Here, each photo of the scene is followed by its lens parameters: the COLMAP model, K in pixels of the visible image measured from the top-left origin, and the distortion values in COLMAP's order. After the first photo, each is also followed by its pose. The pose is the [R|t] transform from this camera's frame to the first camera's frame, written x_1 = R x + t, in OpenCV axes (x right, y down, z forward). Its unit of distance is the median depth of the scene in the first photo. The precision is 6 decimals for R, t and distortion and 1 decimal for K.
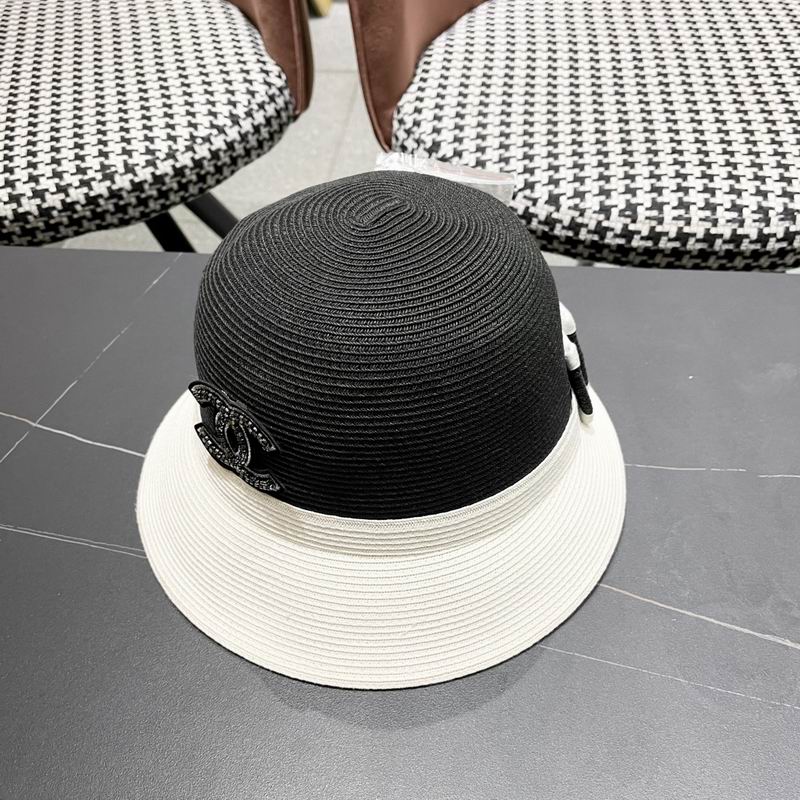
lens RADIAL K [[826.5, 0, 401.5], [0, 826.5, 412.4], [0, 0, 1]] dist [0.014019, 0.000000]
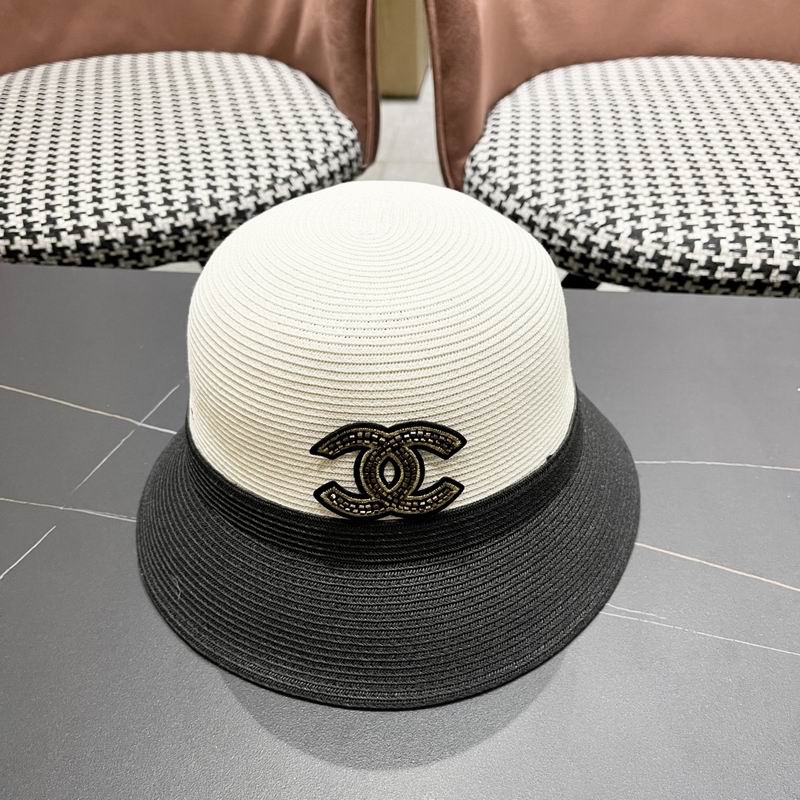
lens RADIAL K [[826.5, 0, 404.3], [0, 826.5, 408.1], [0, 0, 1]] dist [0.014019, 0.000000]
pose [[0.999493, 0.019637, 0.025049, -0.116265], [-0.016155, 0.991073, -0.132337, 0.090707], [-0.027424, 0.131865, 0.990888, 0.013719]]
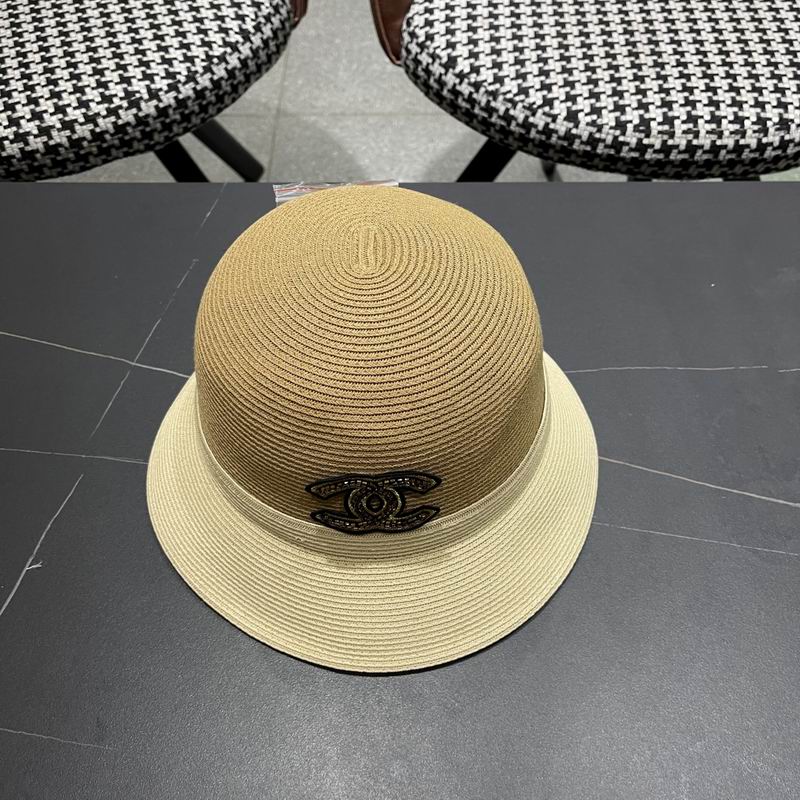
lens RADIAL K [[826.5, 0, 404.6], [0, 826.5, 402.0], [0, 0, 1]] dist [0.014019, 0.000000]
pose [[0.993531, -0.069869, 0.089522, -0.142235], [0.055789, 0.986939, 0.151125, -0.059690], [-0.098912, -0.145153, 0.984453, -0.084597]]
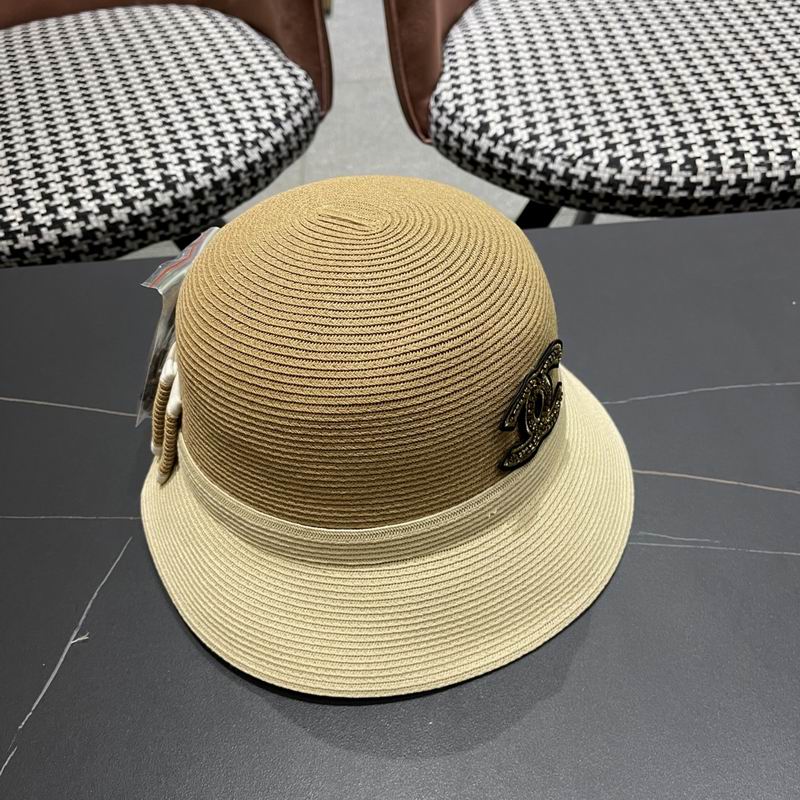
lens RADIAL K [[826.5, 0, 399.2], [0, 826.5, 398.0], [0, 0, 1]] dist [0.014019, 0.000000]
pose [[0.988640, -0.120695, 0.089569, -0.201400], [0.123935, 0.991790, -0.031513, 0.037732], [-0.085030, 0.042256, 0.995482, -0.017240]]
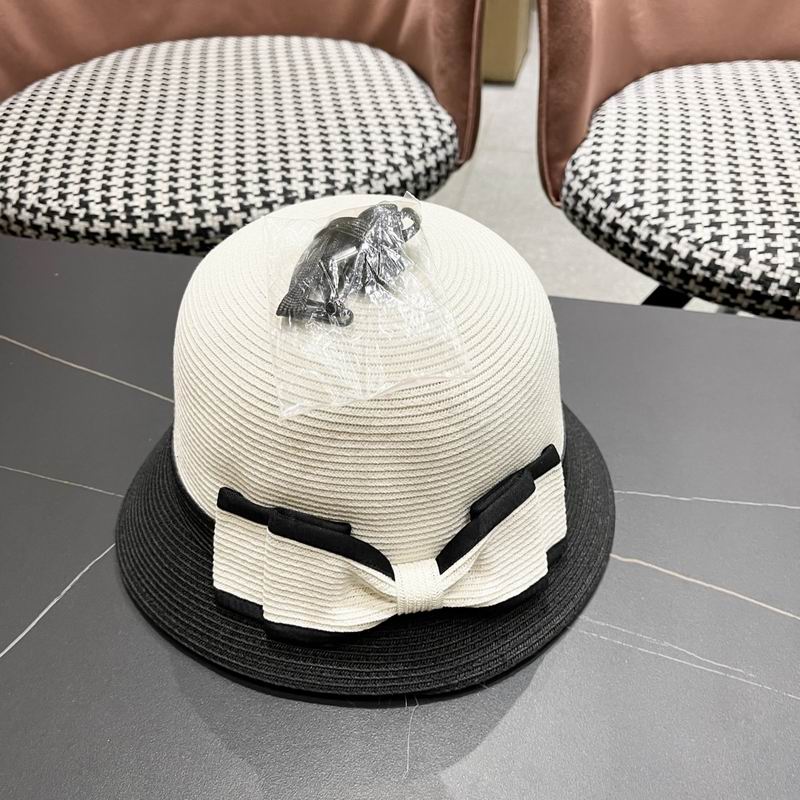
lens RADIAL K [[826.5, 0, 407.3], [0, 826.5, 405.0], [0, 0, 1]] dist [0.014019, 0.000000]
pose [[0.994396, 0.090961, -0.053869, -0.132373], [-0.096284, 0.989668, -0.106238, 0.059786], [0.043649, 0.110829, 0.992880, 0.020708]]
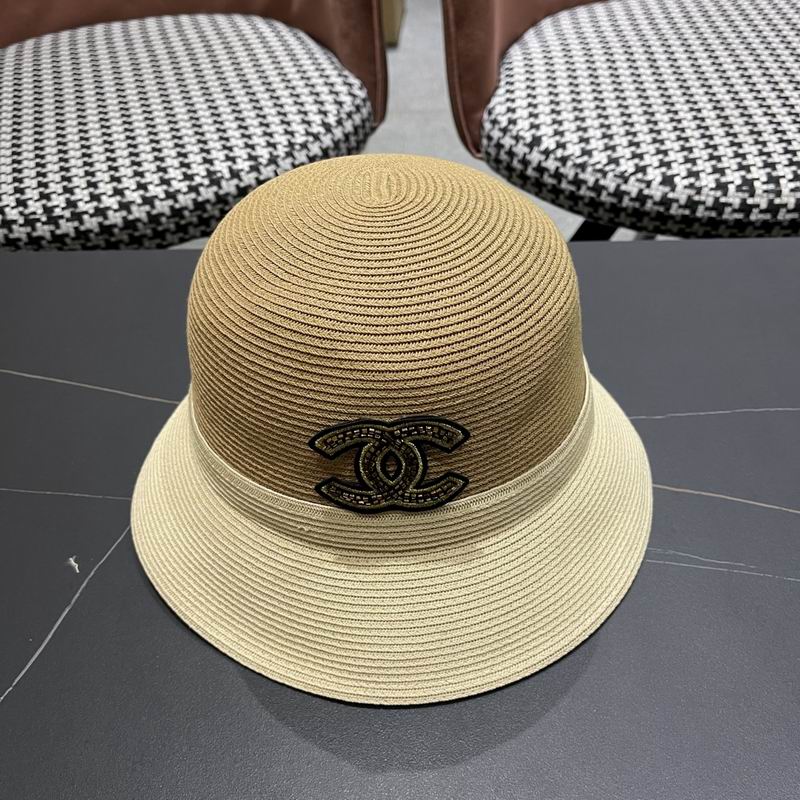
lens RADIAL K [[826.5, 0, 407.6], [0, 826.5, 404.5], [0, 0, 1]] dist [0.014019, 0.000000]
pose [[0.997594, -0.050843, 0.047138, -0.183614], [0.054361, 0.995576, -0.076632, 0.073545], [-0.043033, 0.079010, 0.995945, 0.013164]]
